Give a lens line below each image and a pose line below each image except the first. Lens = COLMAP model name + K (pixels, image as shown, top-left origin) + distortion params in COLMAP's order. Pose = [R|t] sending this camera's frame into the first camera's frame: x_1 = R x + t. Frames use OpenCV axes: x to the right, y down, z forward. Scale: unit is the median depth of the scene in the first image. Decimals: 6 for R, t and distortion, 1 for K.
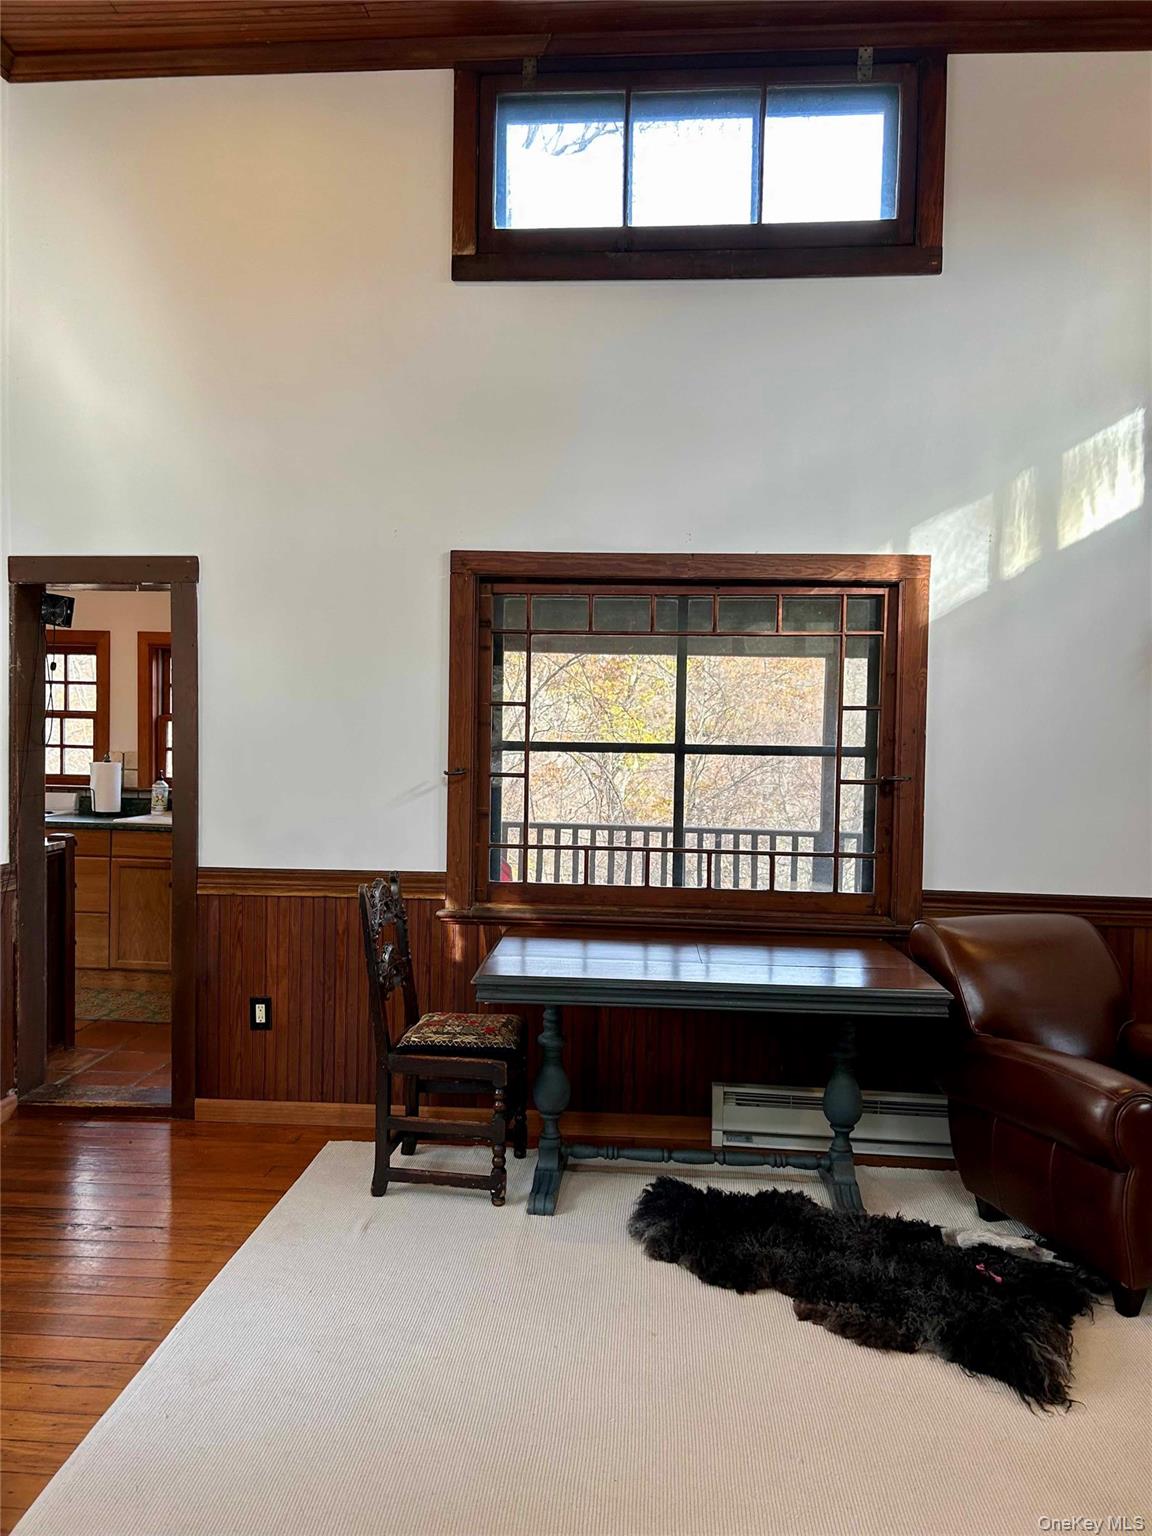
lens RADIAL K [[1165.3, 0, 568.9], [0, 1165.3, 768.1], [0, 0, 1]] dist [0.070580, -0.074761]
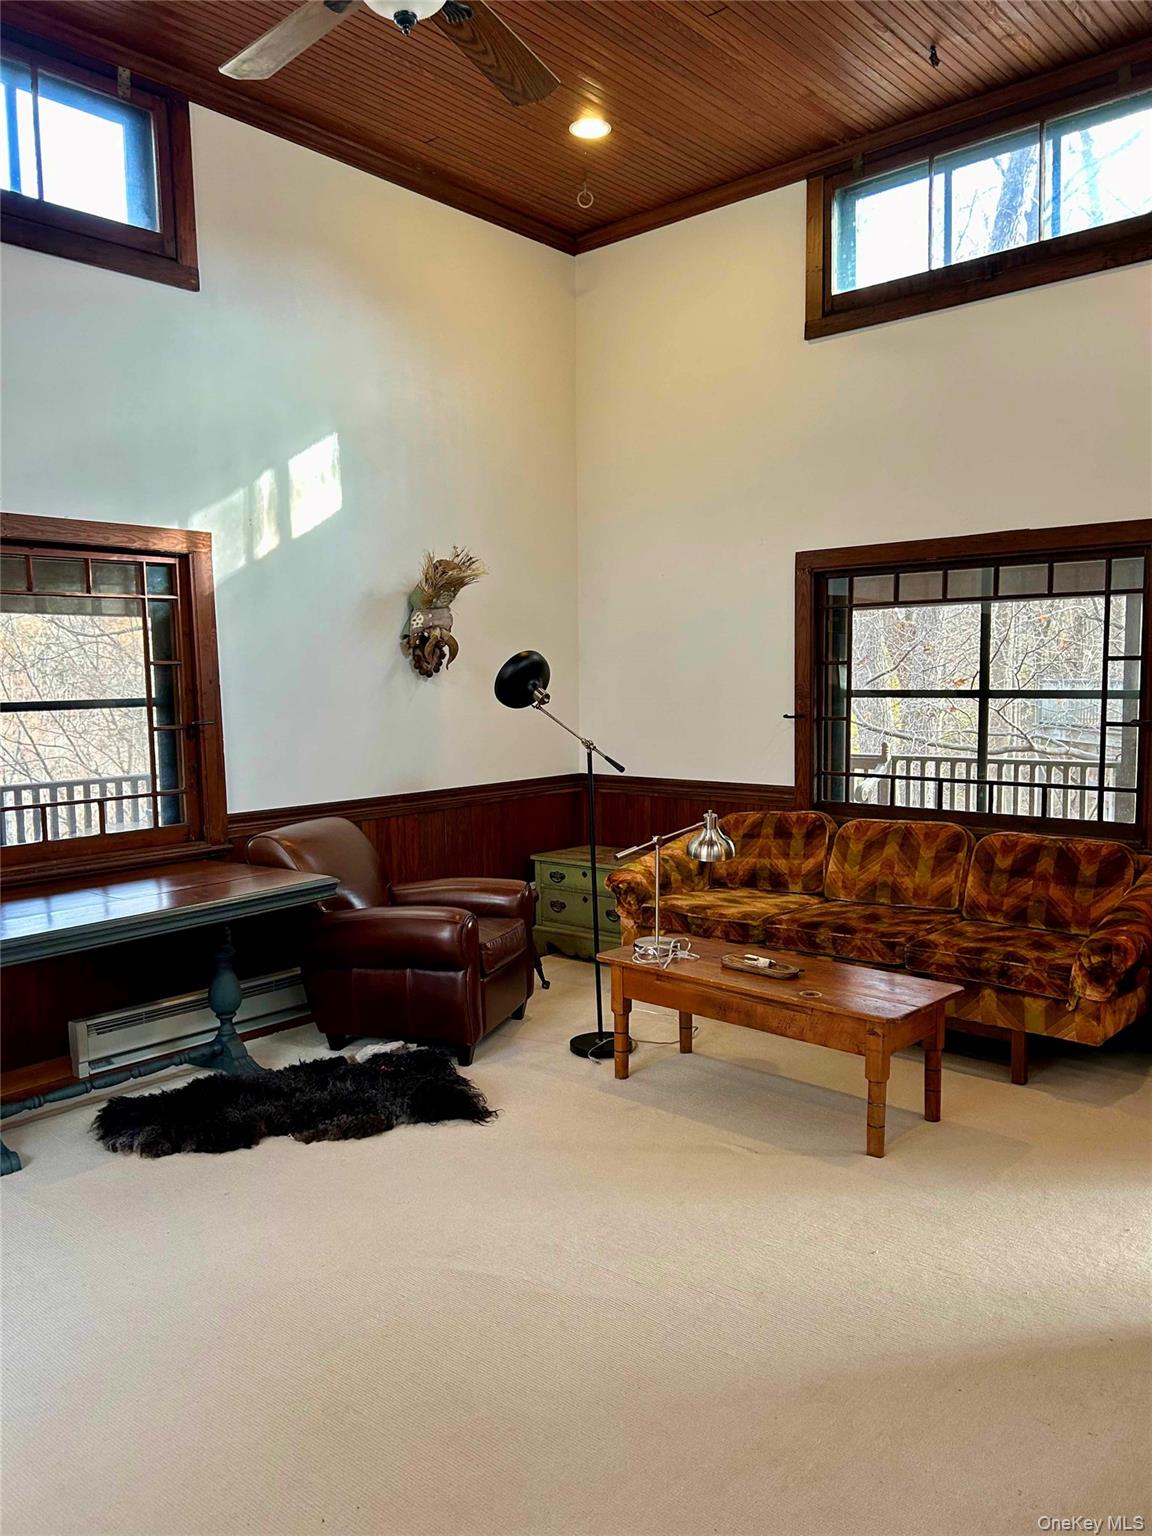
lens RADIAL K [[1134.1, 0, 576.0], [0, 1134.1, 768.0], [0, 0, 1]] dist [0.015544, -0.003784]
pose [[0.598016, -0.097515, 0.795530, -0.404723], [0.060901, 0.995230, 0.076214, -0.009971], [-0.799167, 0.002871, 0.601102, 0.018133]]
